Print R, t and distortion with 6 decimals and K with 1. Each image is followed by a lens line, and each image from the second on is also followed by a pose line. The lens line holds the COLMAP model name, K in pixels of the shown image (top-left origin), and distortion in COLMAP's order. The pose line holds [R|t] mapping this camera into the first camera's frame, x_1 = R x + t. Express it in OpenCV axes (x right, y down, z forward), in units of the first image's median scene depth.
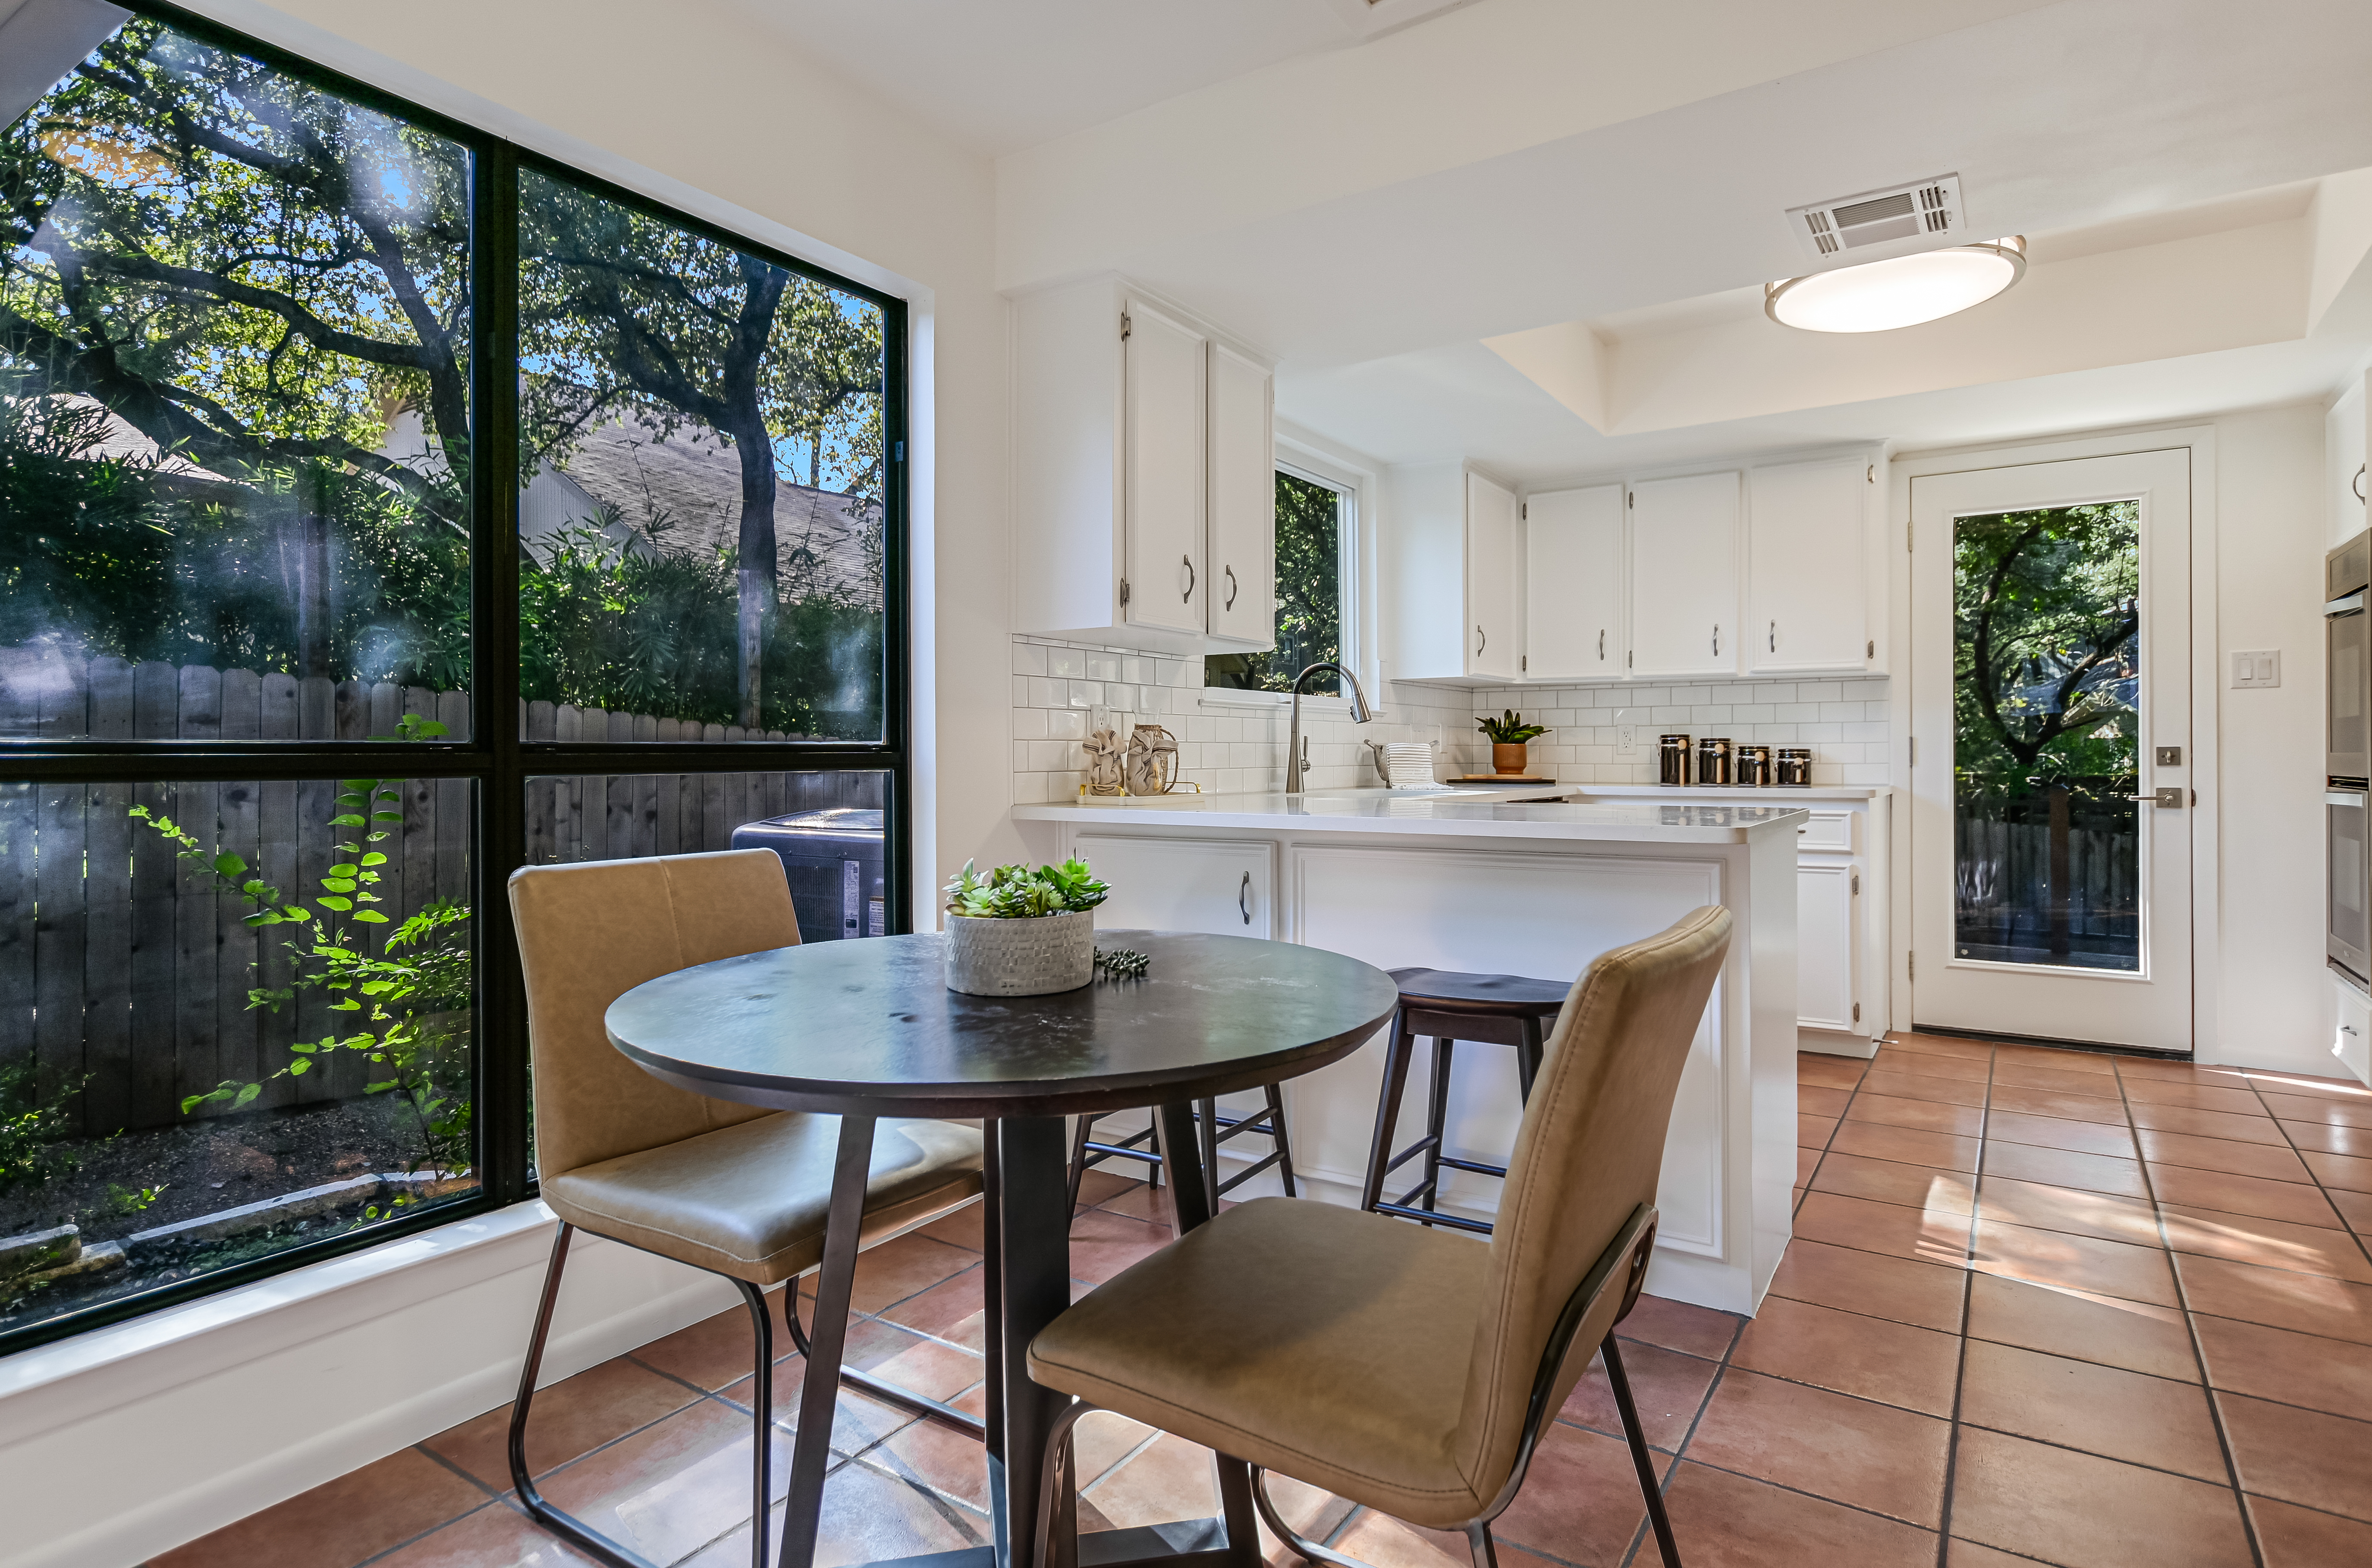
lens RADIAL K [[1268.1, 0, 1191.7], [0, 1268.1, 761.0], [0, 0, 1]] dist [-0.000802, -0.002594]
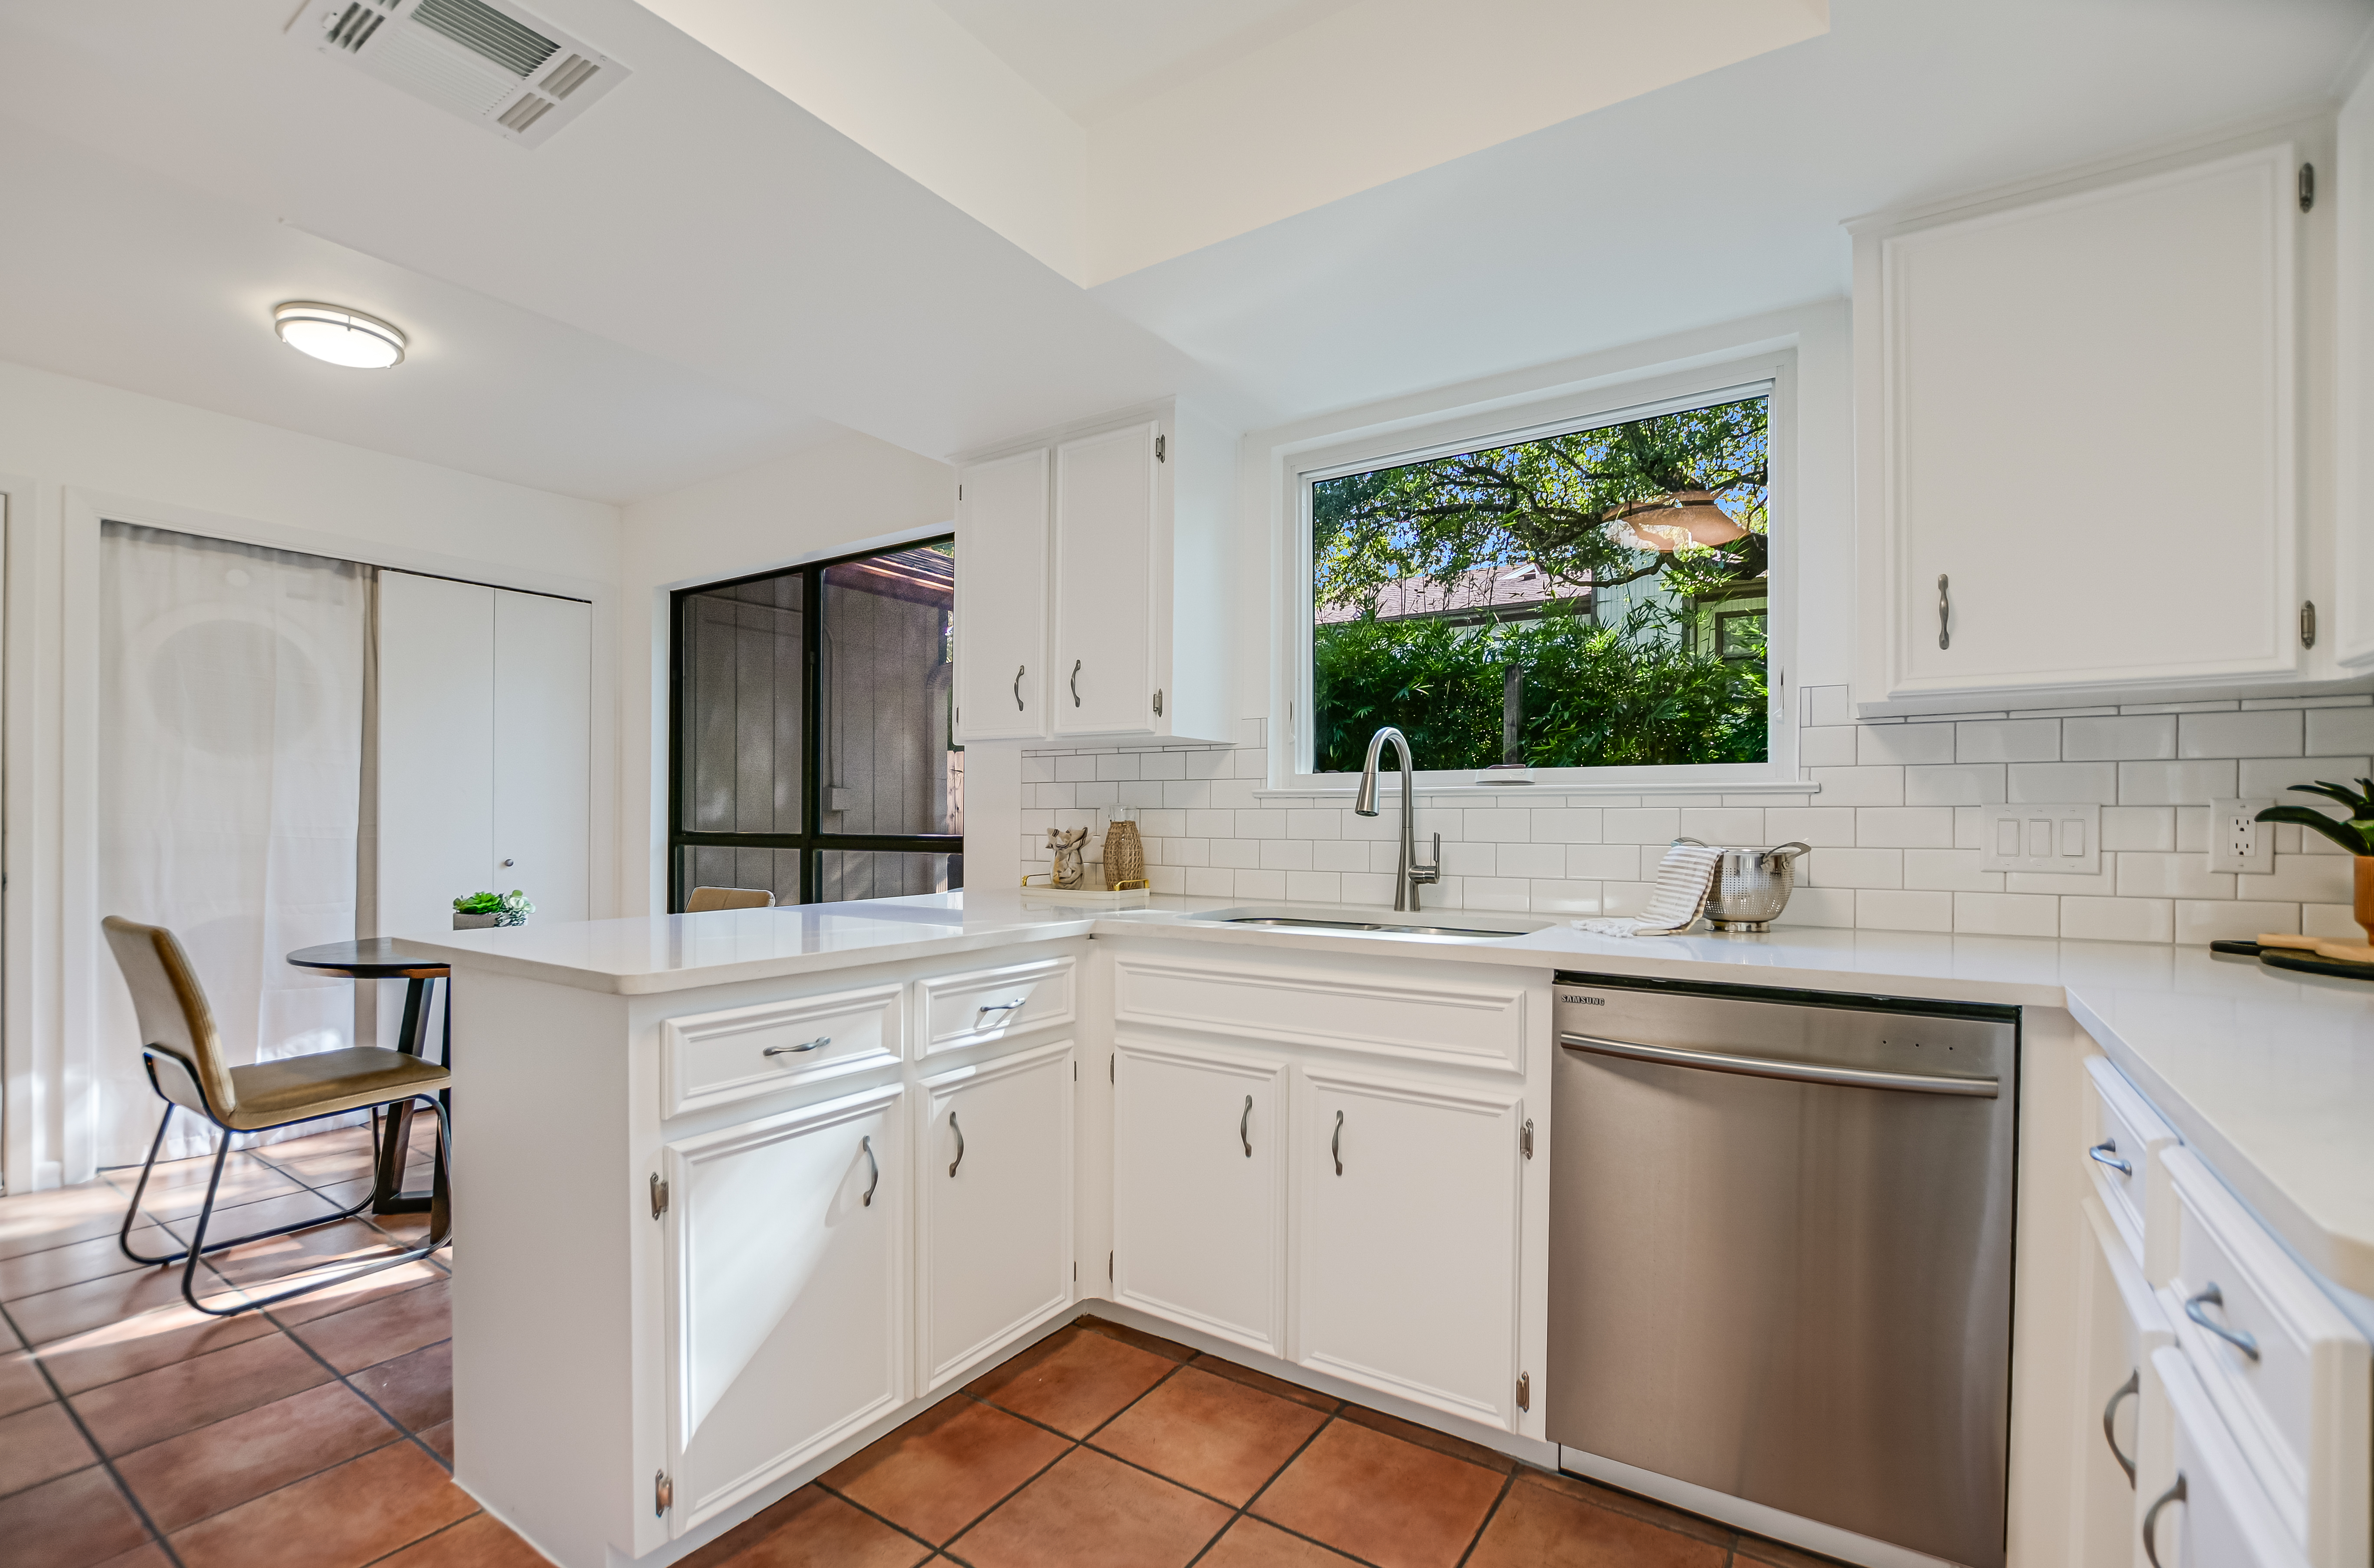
lens RADIAL K [[1046.7, 0, 1198.5], [0, 1046.7, 803.2], [0, 0, 1]] dist [-0.019810, 0.000381]
pose [[0.018151, -0.008426, -0.999800, 0.577477], [-0.004948, 0.999951, -0.008518, -0.026846], [0.999823, 0.005102, 0.018108, 0.753596]]
